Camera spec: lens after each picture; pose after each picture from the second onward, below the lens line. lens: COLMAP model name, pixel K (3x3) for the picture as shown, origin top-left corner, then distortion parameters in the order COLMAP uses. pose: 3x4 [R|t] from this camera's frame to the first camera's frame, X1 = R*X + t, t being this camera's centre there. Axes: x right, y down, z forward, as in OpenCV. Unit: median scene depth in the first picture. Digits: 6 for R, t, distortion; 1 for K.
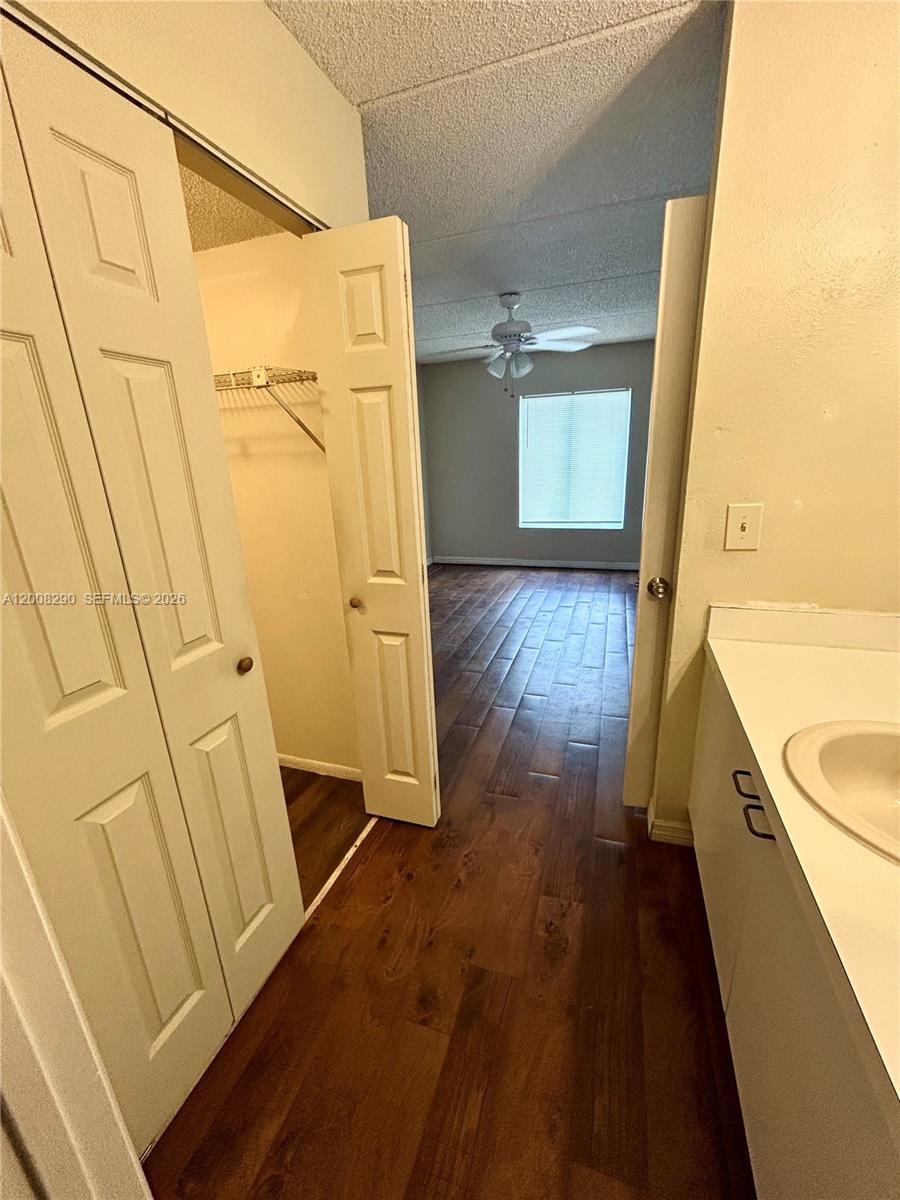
lens RADIAL K [[485.8, 0, 450.0], [0, 485.8, 599.9], [0, 0, 1]] dist [-0.001267, 0.000513]
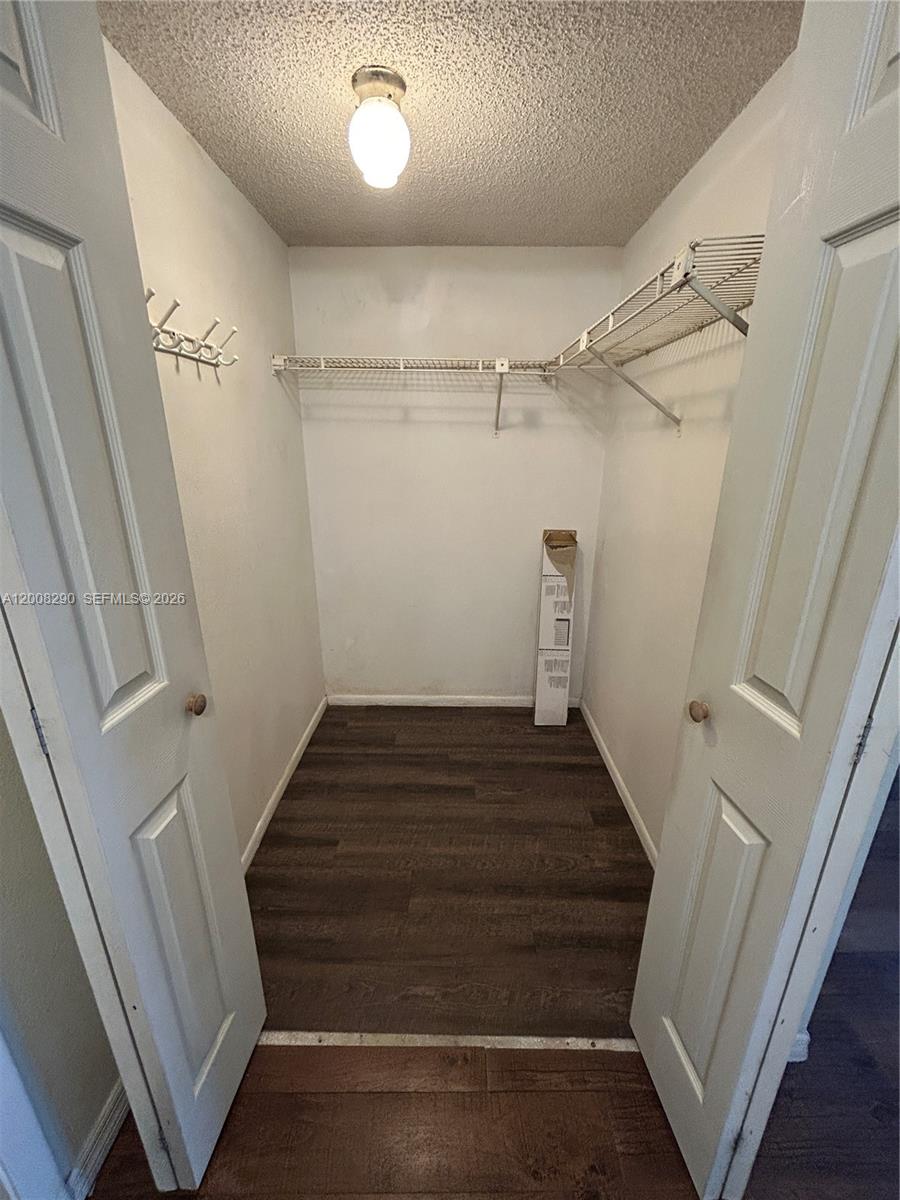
lens RADIAL K [[485.8, 0, 453.8], [0, 485.8, 594.1], [0, 0, 1]] dist [-0.001267, 0.000513]
pose [[0.317060, 0.333997, -0.887648, 0.131645], [-0.296933, 0.923841, 0.241554, -0.153817], [0.900724, 0.186985, 0.392088, 0.559905]]
